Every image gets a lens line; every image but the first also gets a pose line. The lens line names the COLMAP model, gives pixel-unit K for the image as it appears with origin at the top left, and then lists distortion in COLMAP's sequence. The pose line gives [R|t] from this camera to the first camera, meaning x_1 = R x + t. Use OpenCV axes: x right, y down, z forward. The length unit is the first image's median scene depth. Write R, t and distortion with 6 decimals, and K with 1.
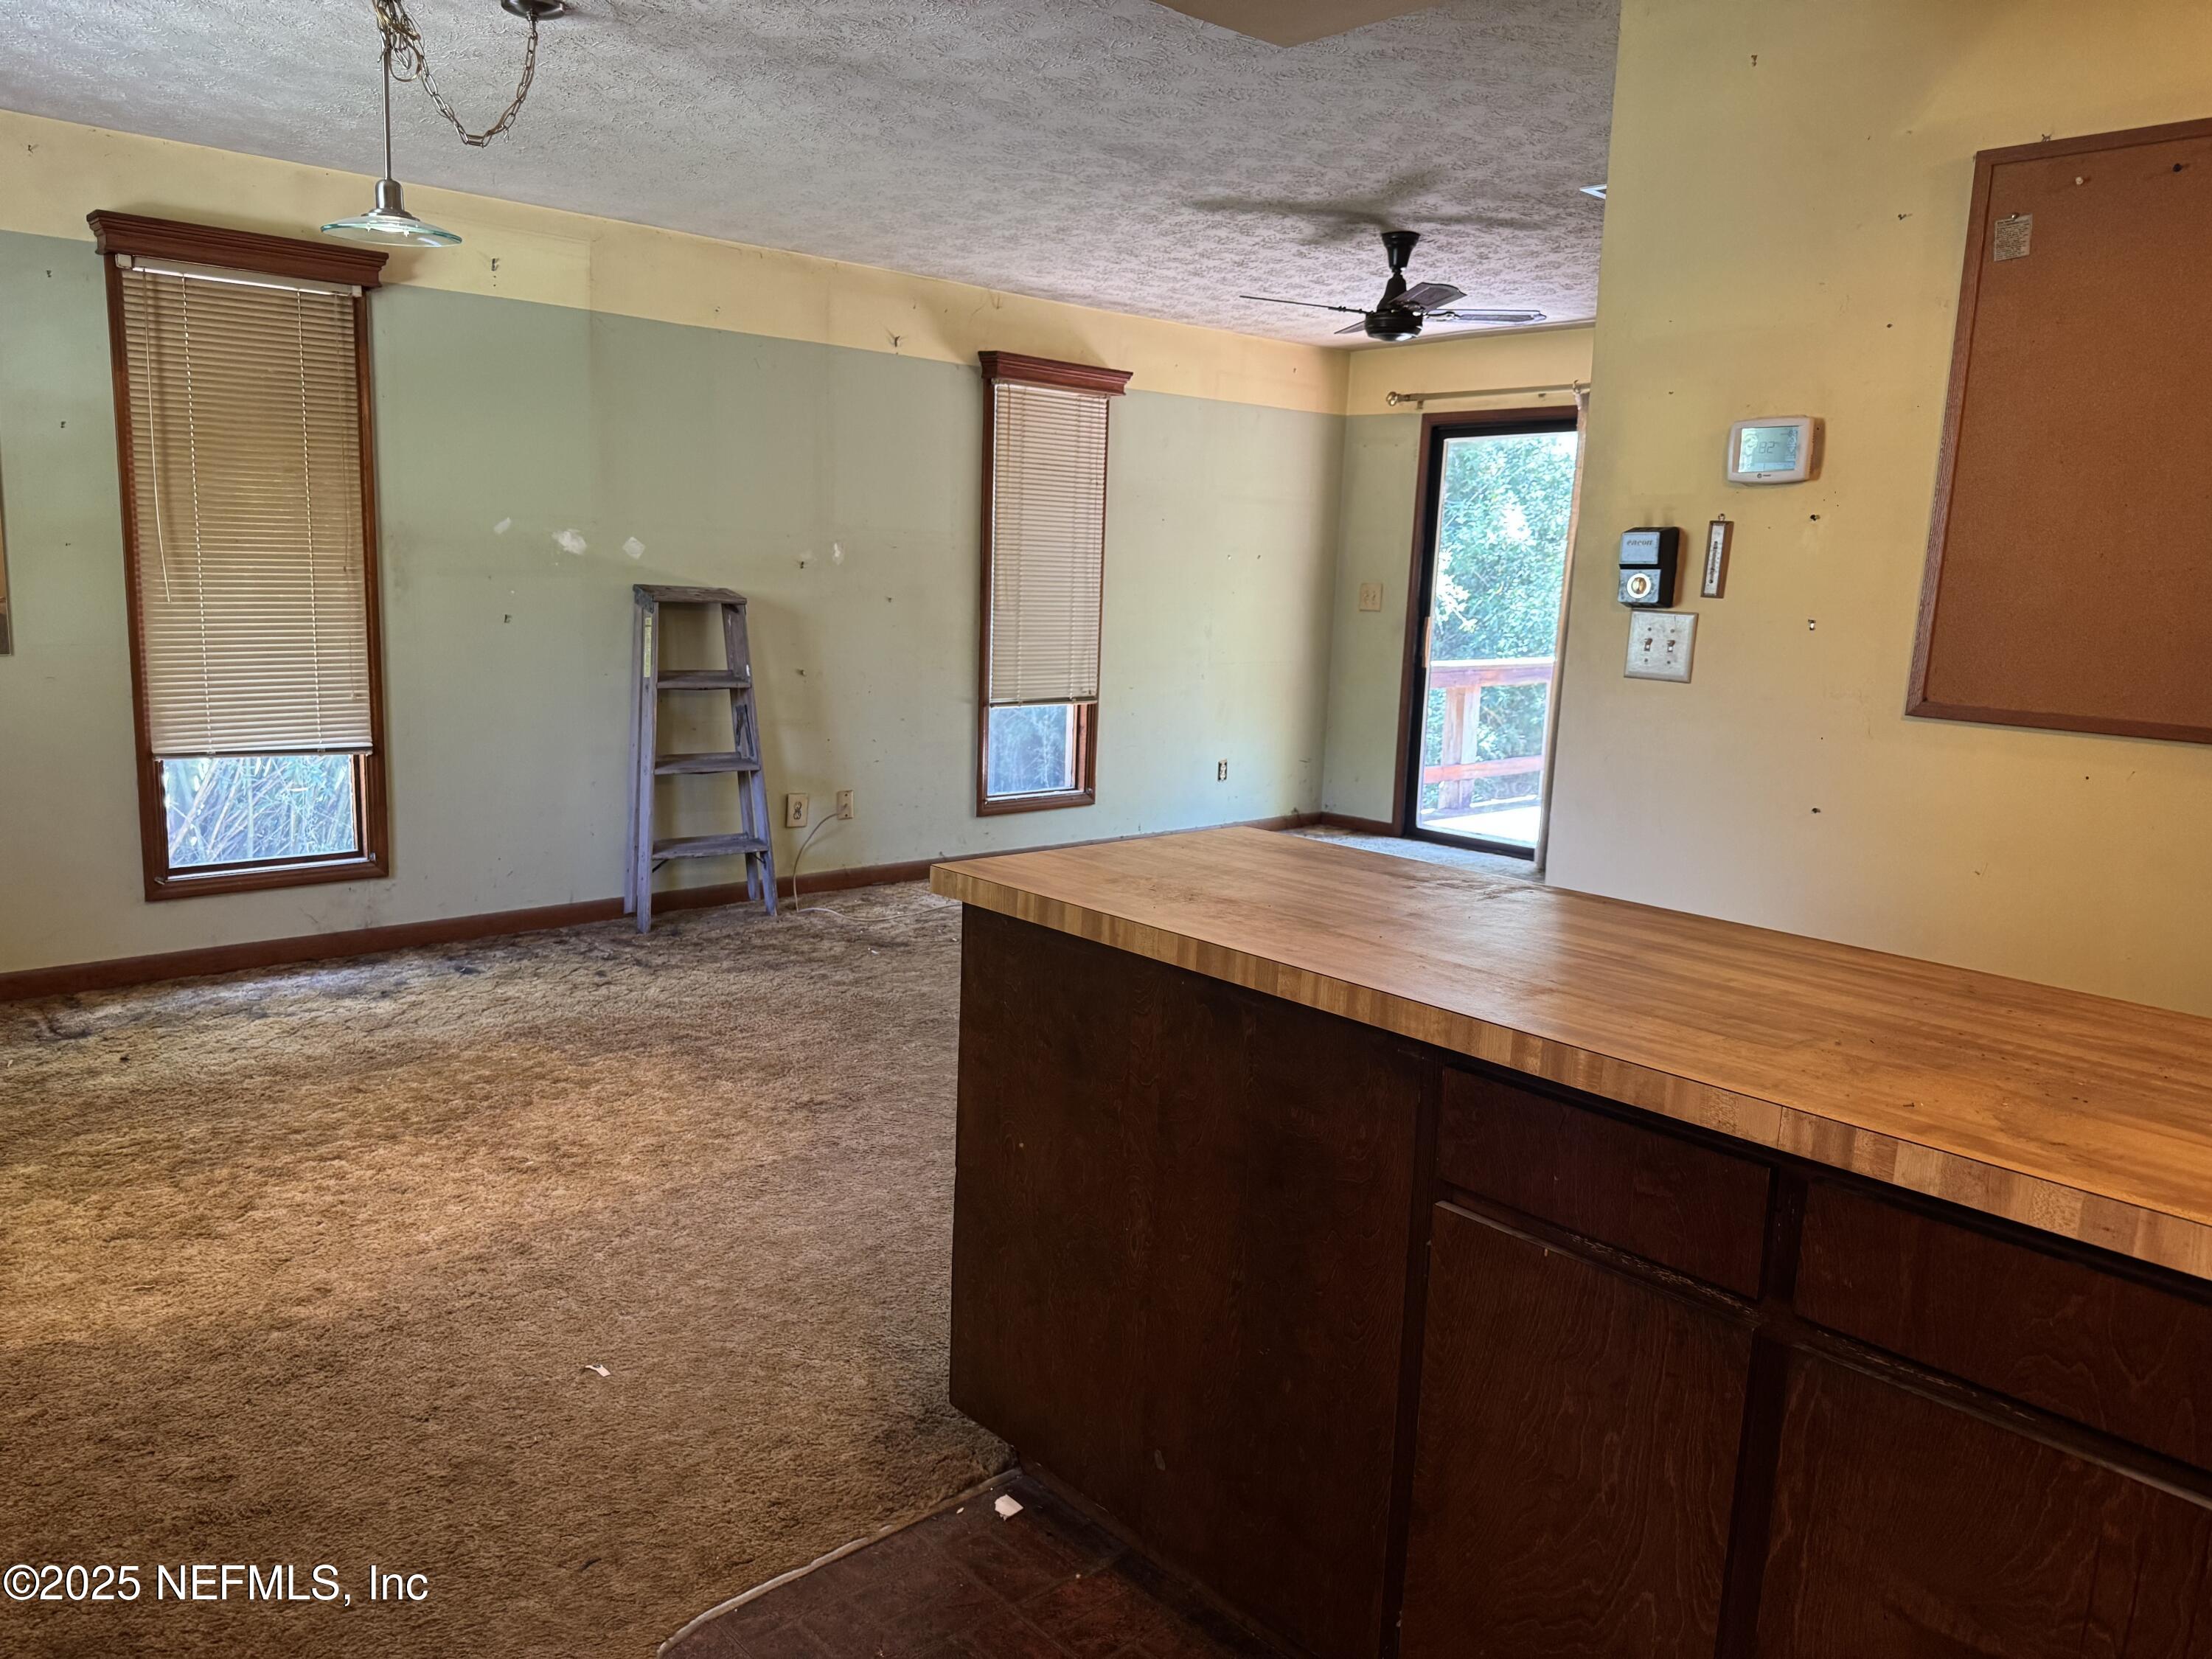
lens RADIAL K [[1556.6, 0, 1119.9], [0, 1556.6, 811.7], [0, 0, 1]] dist [0.030375, -0.044775]
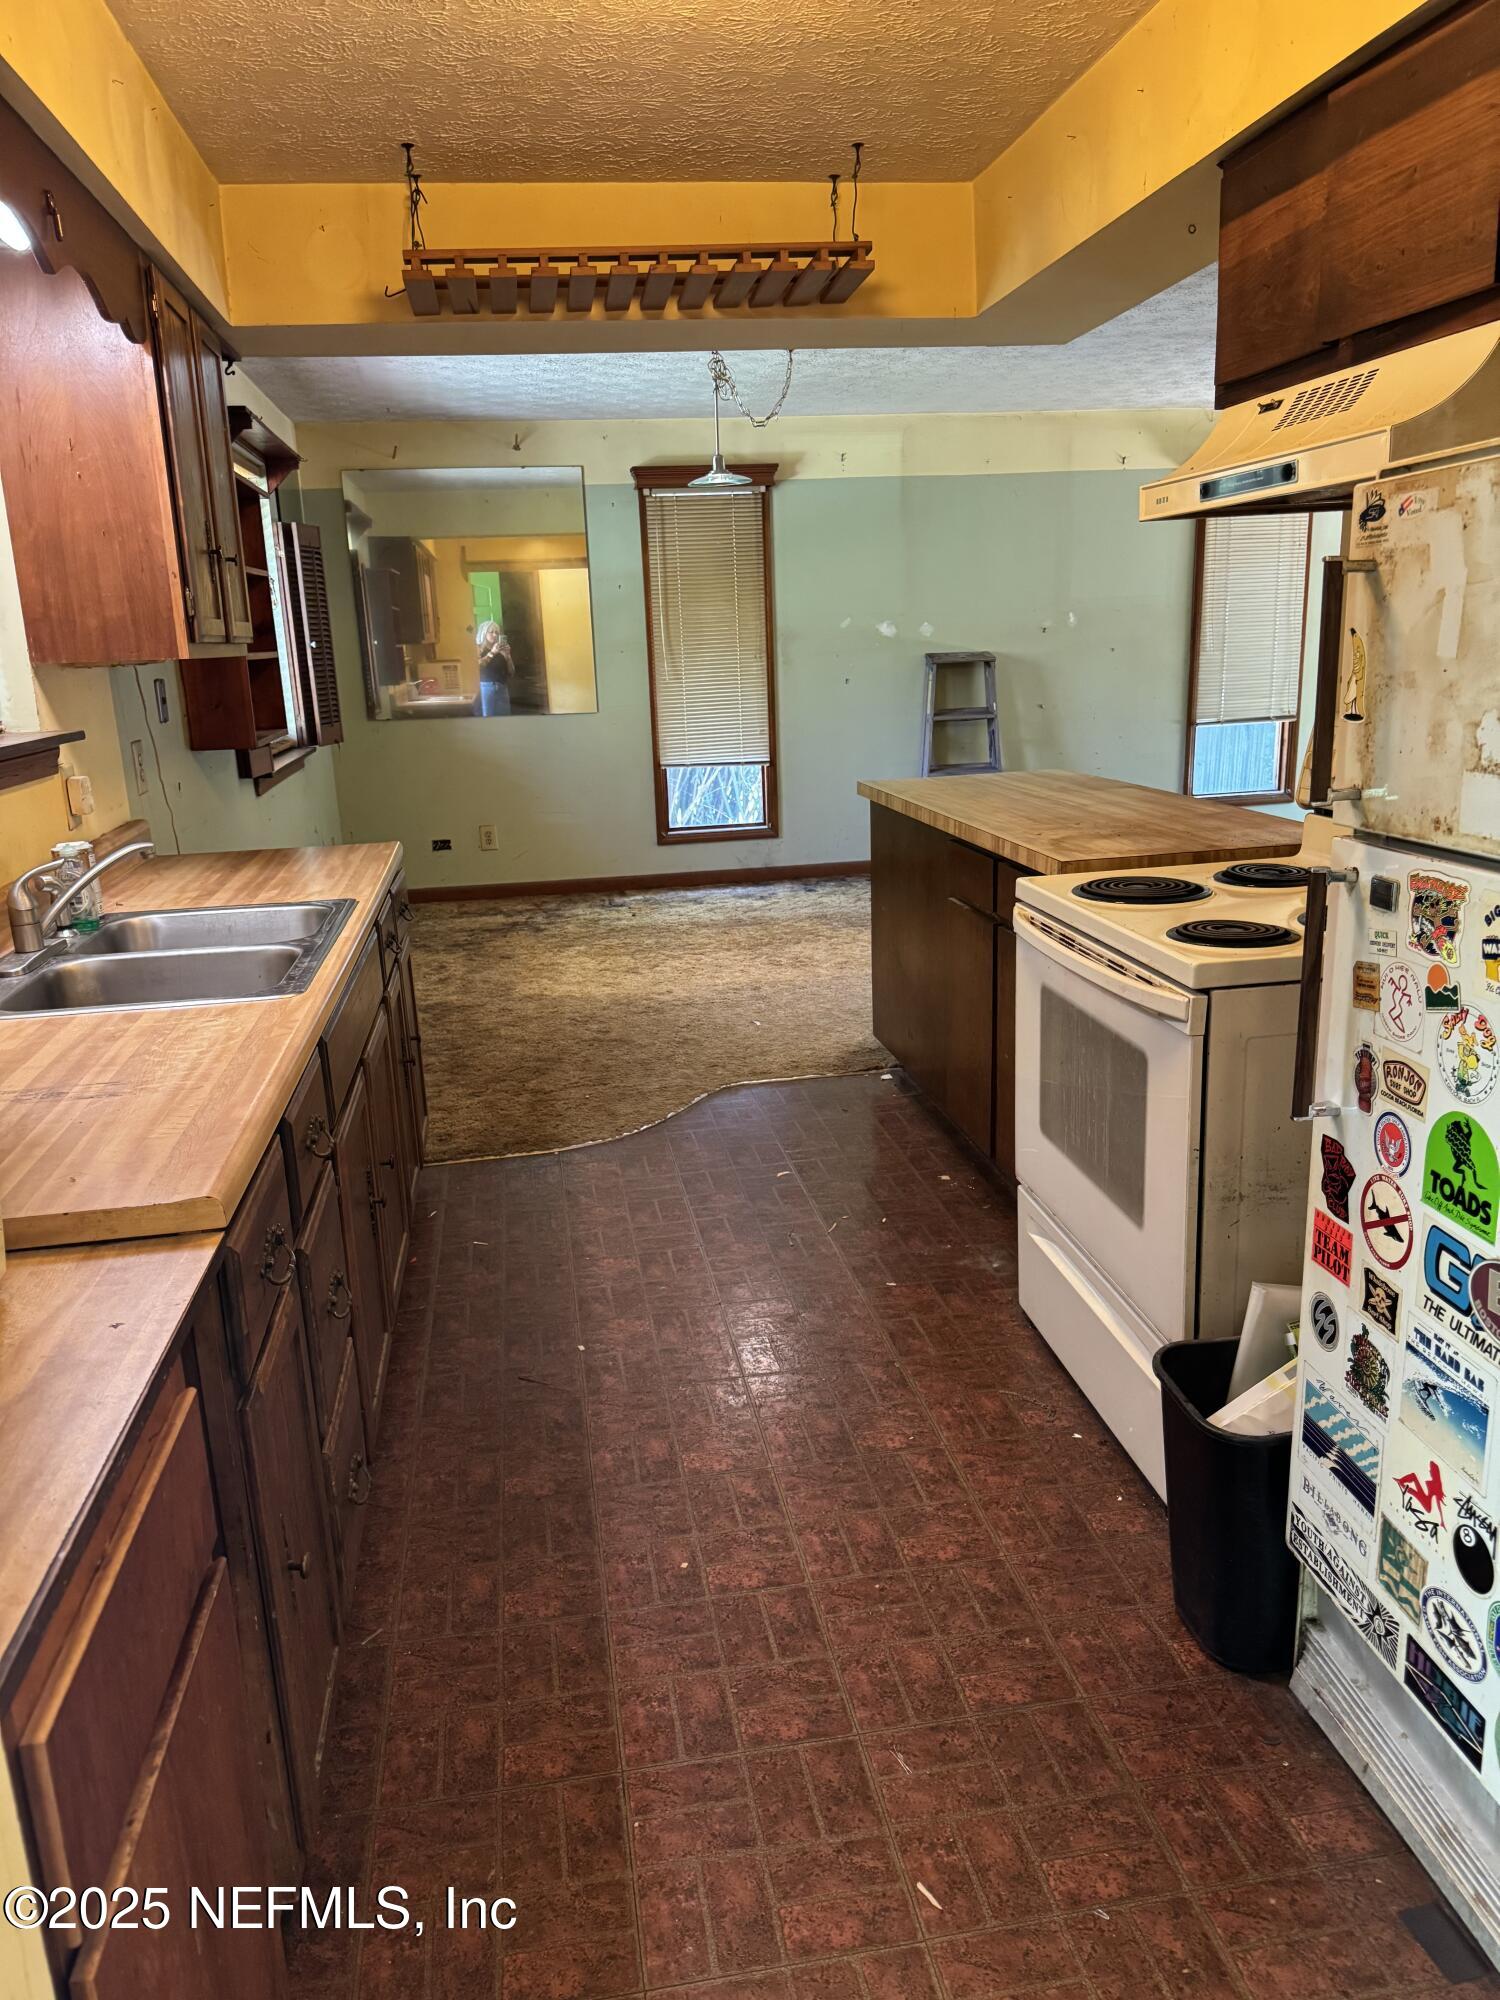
lens RADIAL K [[1407.4, 0, 753.2], [0, 1407.4, 1015.4], [0, 0, 1]] dist [0.030375, -0.044775]
pose [[0.835708, 0.073164, -0.544278, 0.353860], [-0.011691, 0.993231, 0.115563, 0.055287], [0.549049, -0.090214, 0.830907, -0.311624]]
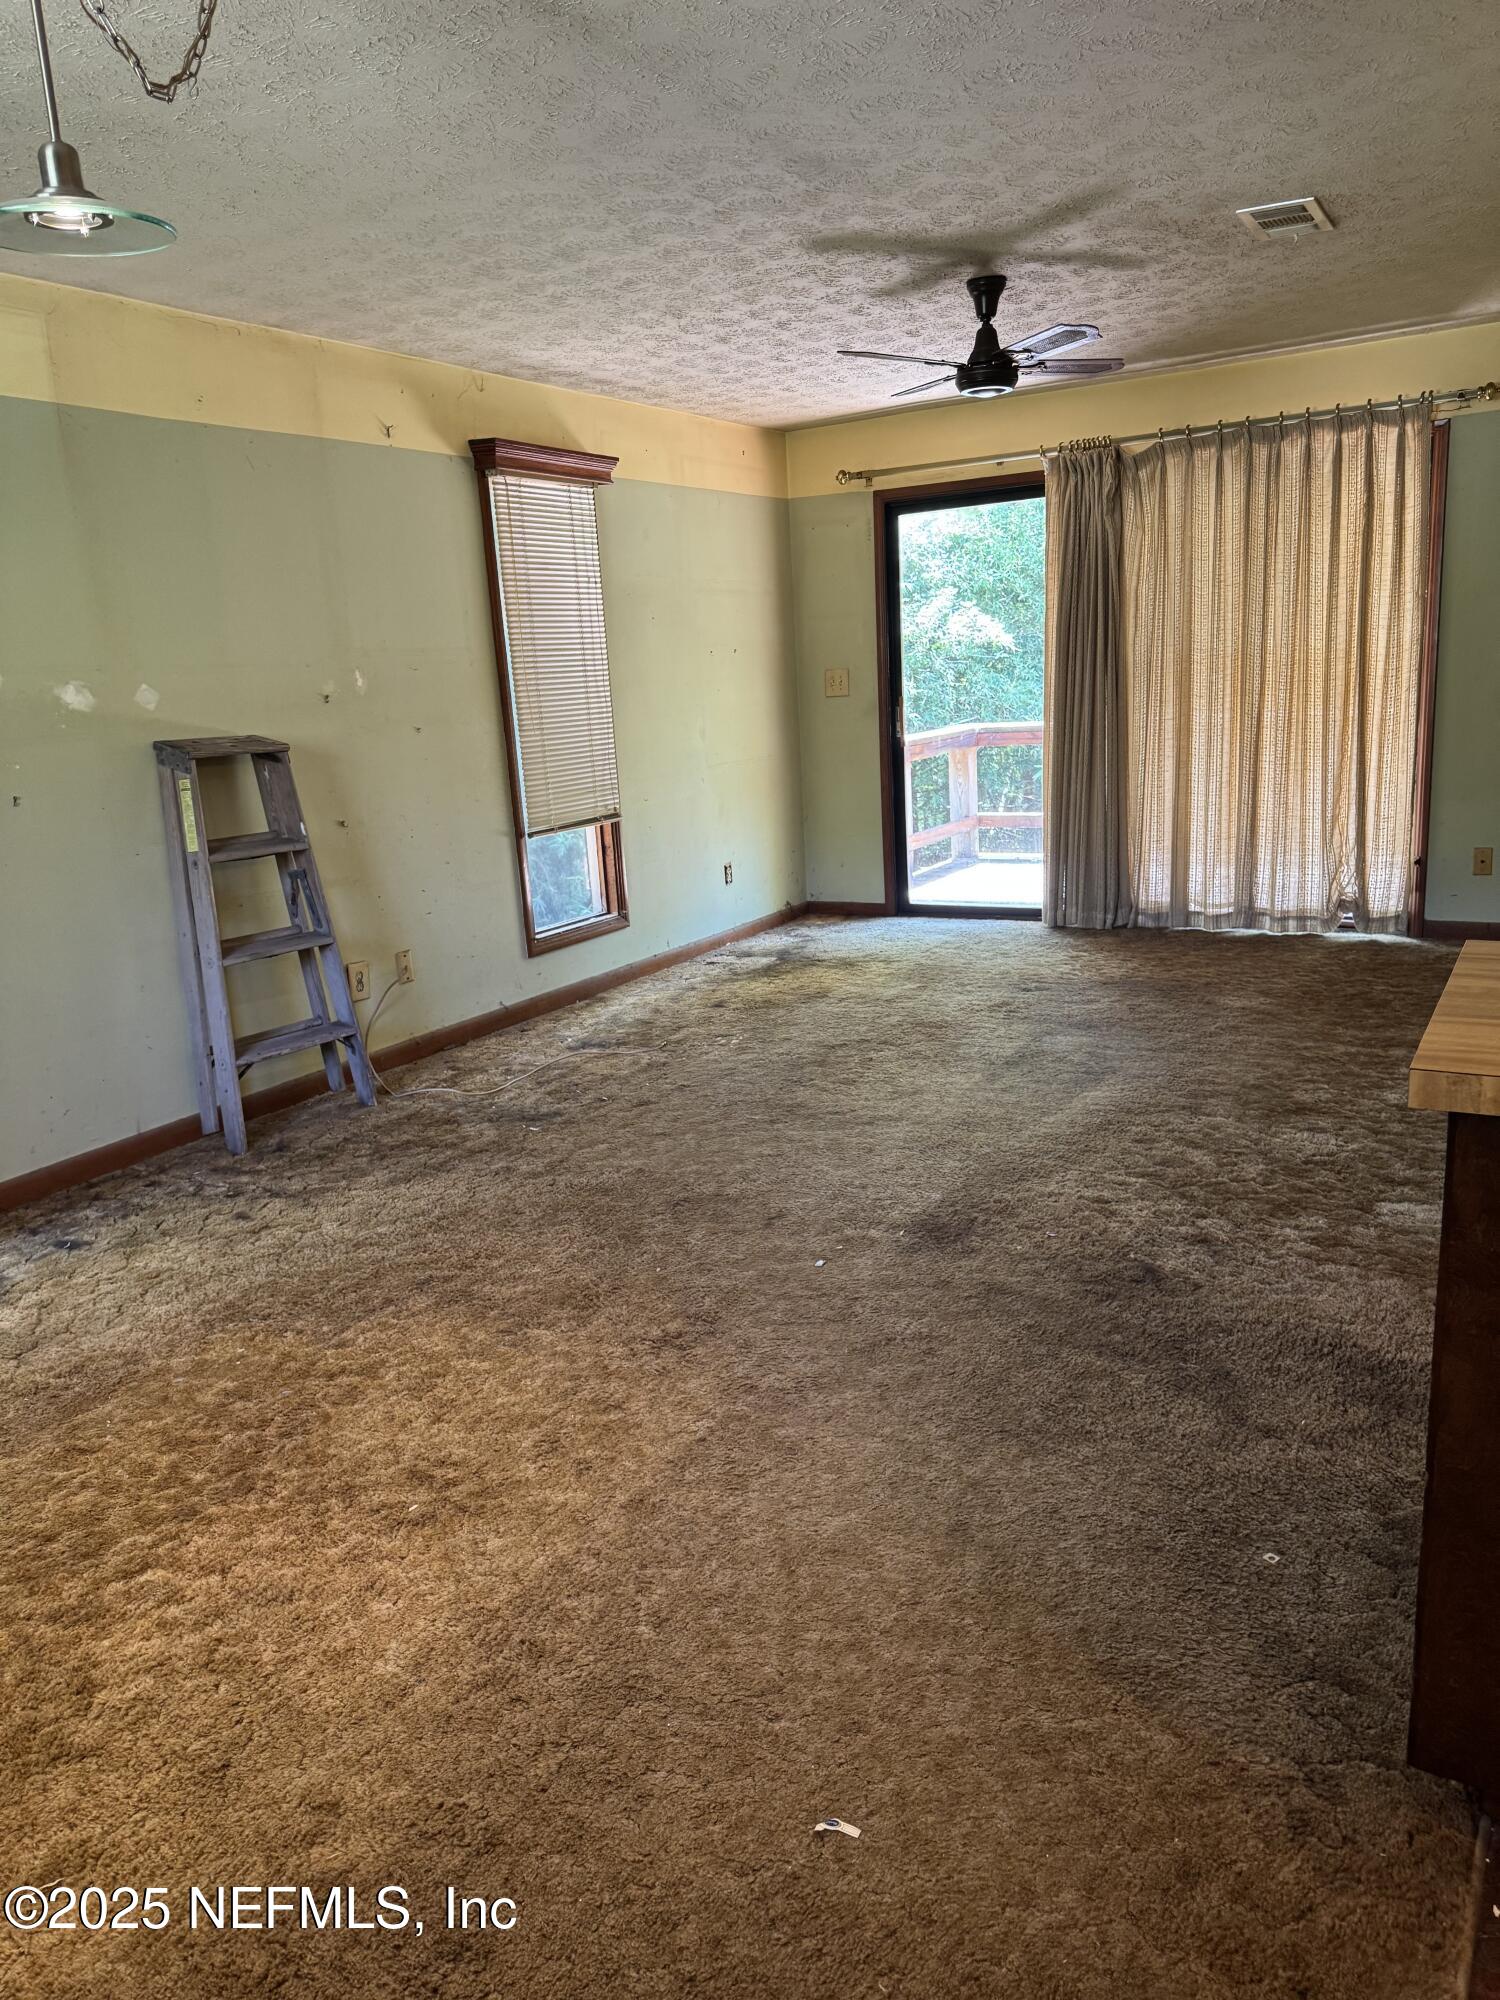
lens RADIAL K [[1407.4, 0, 747.7], [0, 1407.4, 989.2], [0, 0, 1]] dist [0.030375, -0.044775]
pose [[0.954251, -0.151002, 0.258075, -0.235283], [0.133761, 0.987514, 0.083212, -0.038365], [-0.267418, -0.044885, 0.962535, 0.200489]]
